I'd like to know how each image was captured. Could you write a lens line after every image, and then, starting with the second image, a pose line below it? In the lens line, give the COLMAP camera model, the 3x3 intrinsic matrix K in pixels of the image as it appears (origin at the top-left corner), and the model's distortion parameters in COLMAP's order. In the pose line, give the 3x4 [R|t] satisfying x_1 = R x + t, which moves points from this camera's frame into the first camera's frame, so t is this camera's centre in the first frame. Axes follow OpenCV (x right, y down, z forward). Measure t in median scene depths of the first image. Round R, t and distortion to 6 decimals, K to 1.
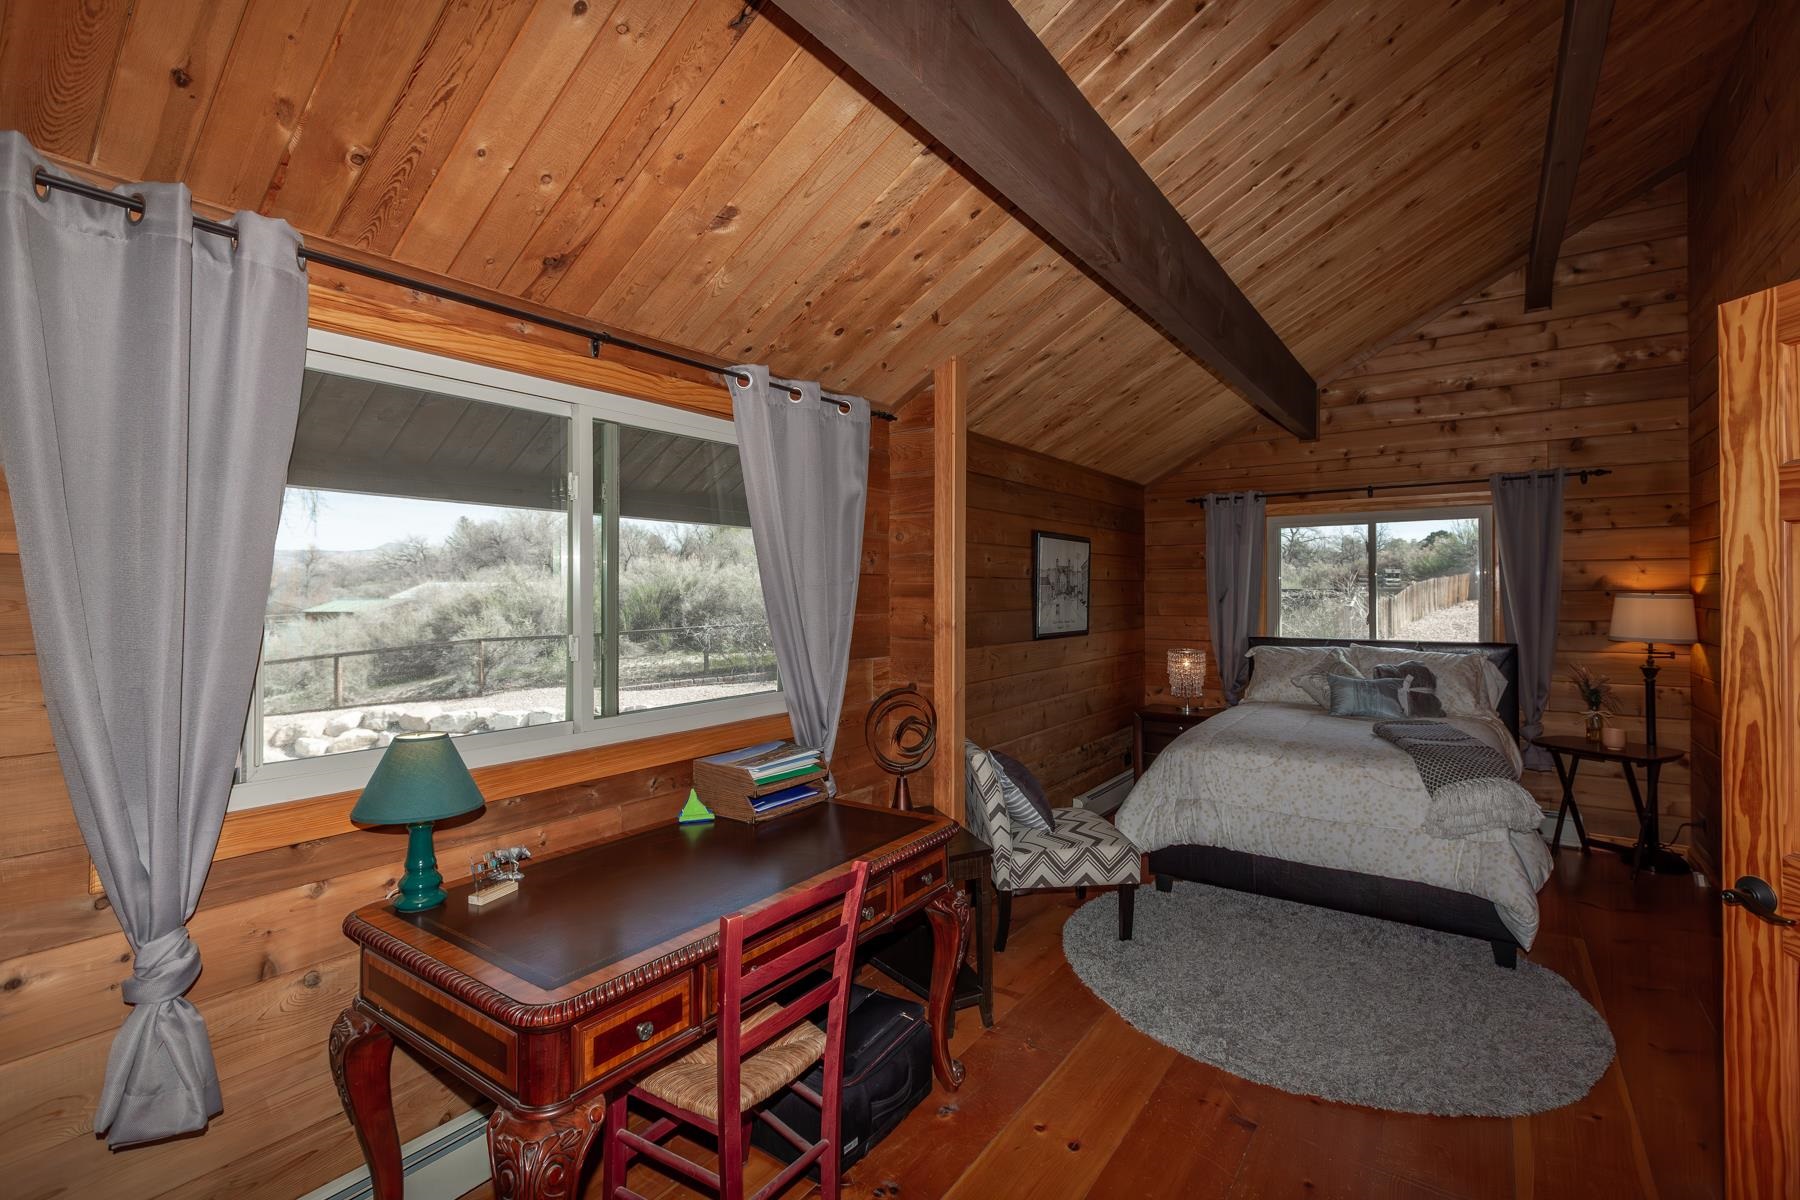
lens RADIAL K [[811.3, 0, 896.4], [0, 811.3, 591.8], [0, 0, 1]] dist [-0.000289, -0.000233]
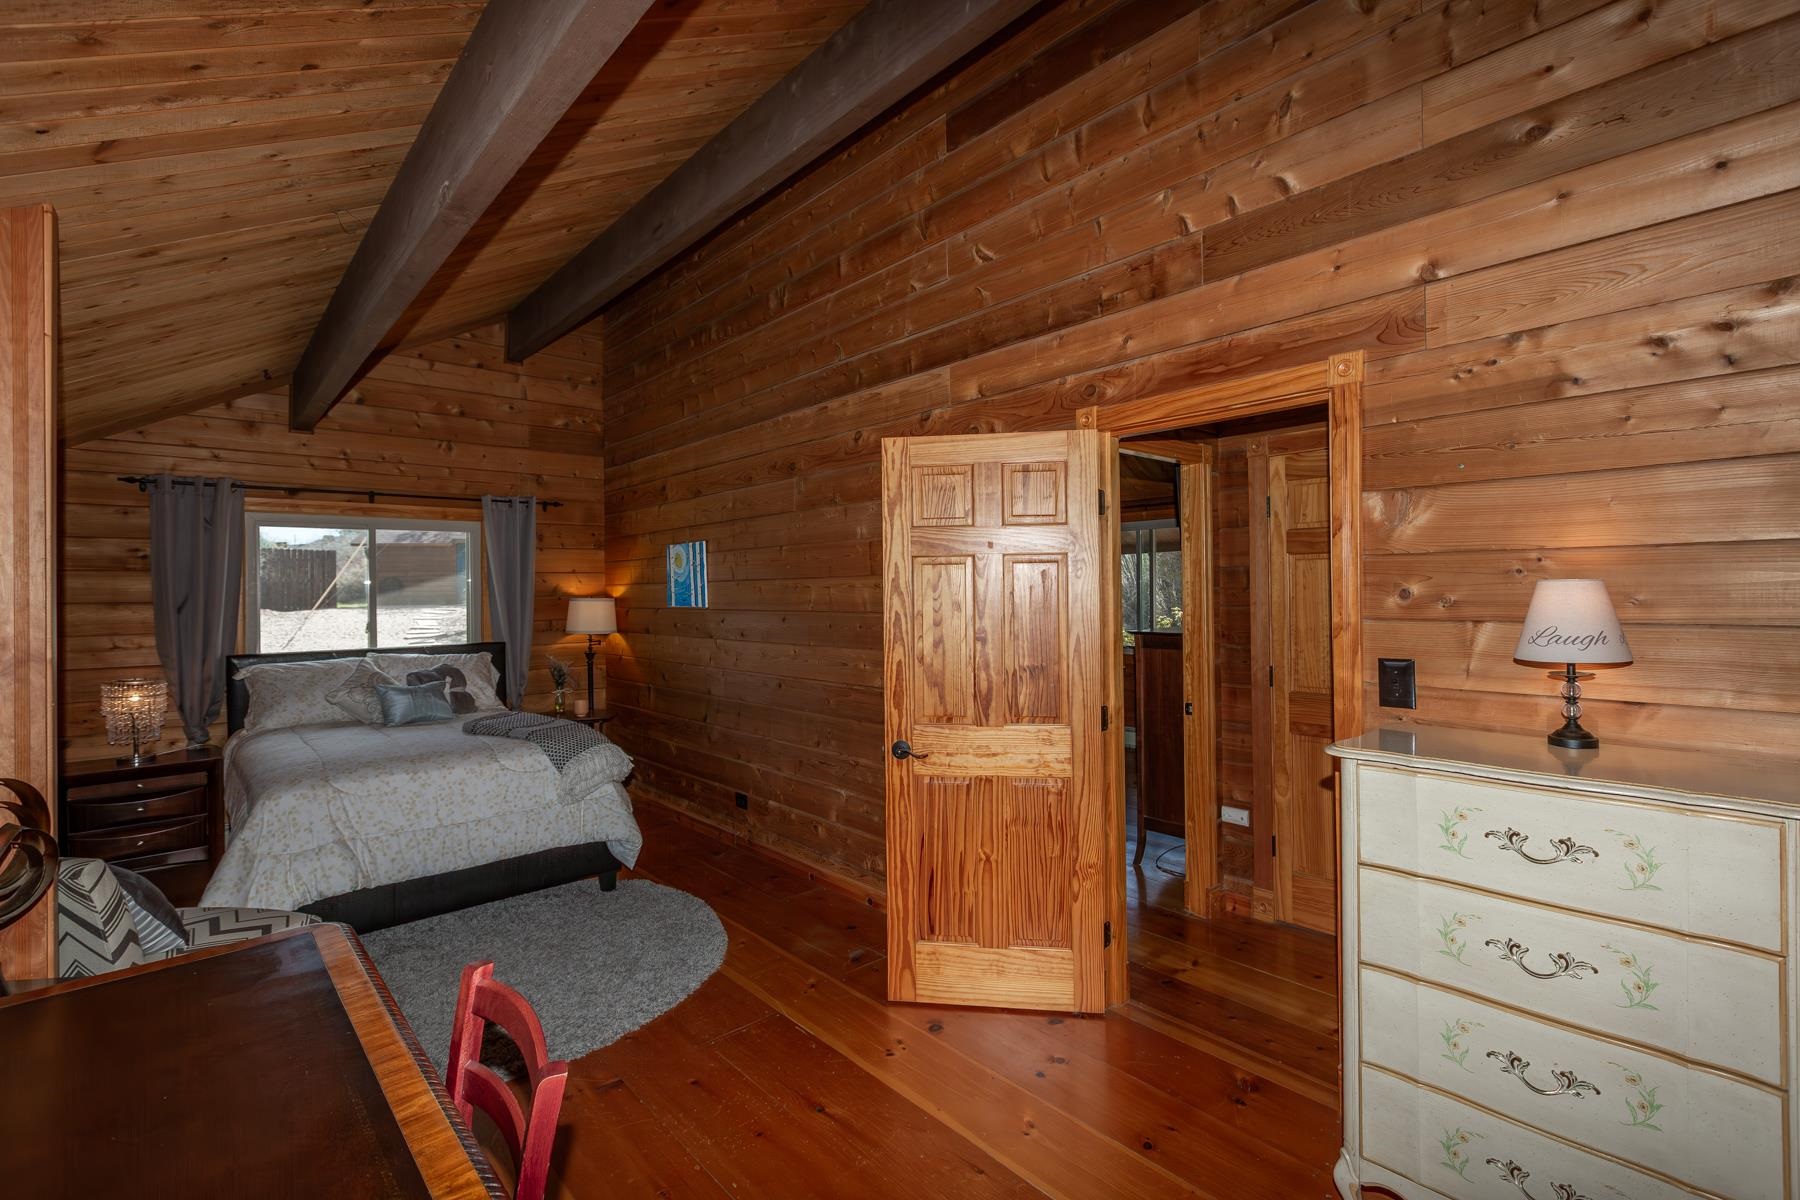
lens RADIAL K [[811.3, 0, 895.3], [0, 811.3, 593.4], [0, 0, 1]] dist [-0.000289, -0.000233]
pose [[0.216730, -0.002567, 0.976228, -0.337997], [0.011857, 0.999930, -0.000003, 0.001083], [-0.976159, 0.011576, 0.216746, 0.243323]]
